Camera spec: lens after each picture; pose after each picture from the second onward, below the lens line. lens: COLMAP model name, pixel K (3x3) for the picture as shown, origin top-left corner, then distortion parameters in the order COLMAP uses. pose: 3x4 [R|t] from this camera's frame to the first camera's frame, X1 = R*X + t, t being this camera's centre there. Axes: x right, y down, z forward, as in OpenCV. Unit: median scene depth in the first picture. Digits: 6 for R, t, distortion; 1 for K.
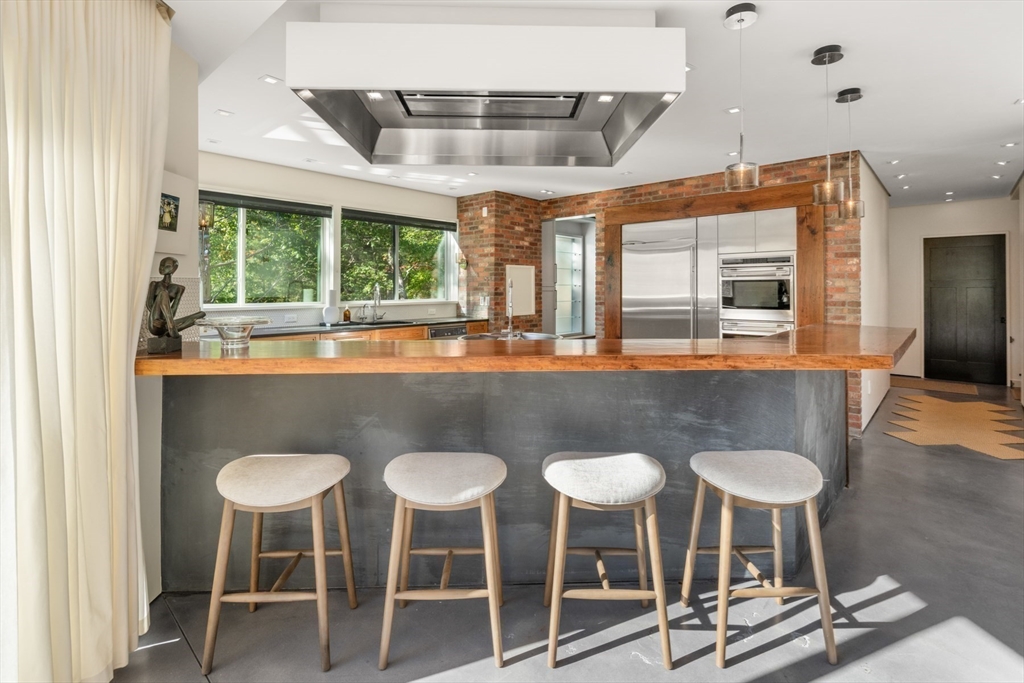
lens RADIAL K [[440.3, 0, 510.0], [0, 440.3, 334.1], [0, 0, 1]] dist [0.001390, 0.000096]
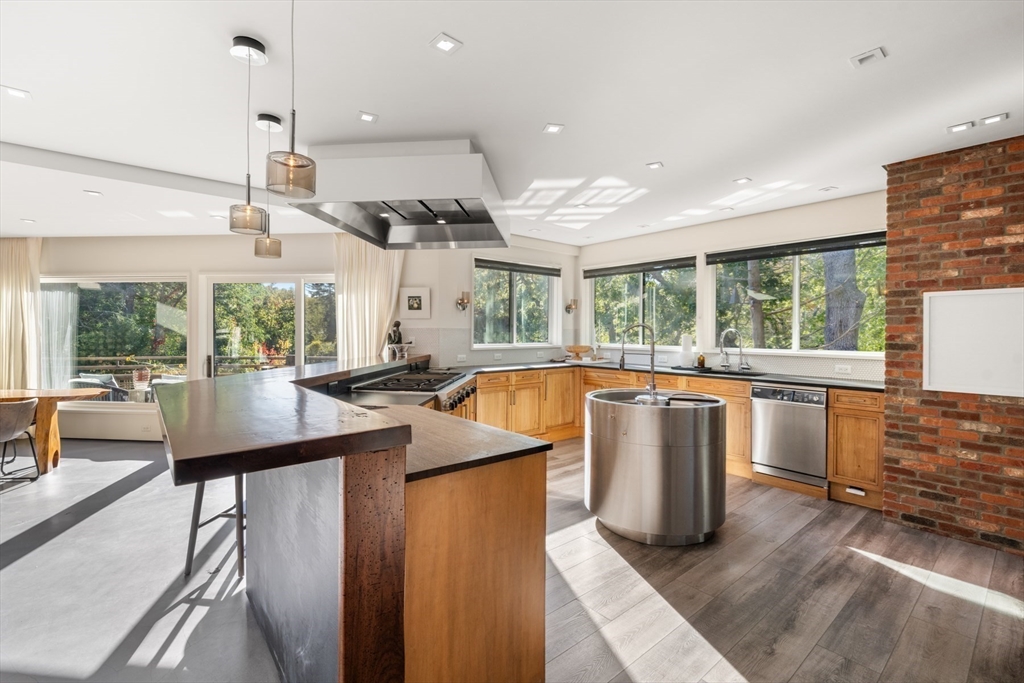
lens RADIAL K [[440.3, 0, 510.0], [0, 440.3, 334.1], [0, 0, 1]] dist [0.001390, 0.000096]
pose [[-0.107173, 0.006165, -0.994221, 0.565322], [-0.119479, 0.992654, 0.019035, -0.059166], [0.987035, 0.120828, -0.105649, 0.575584]]
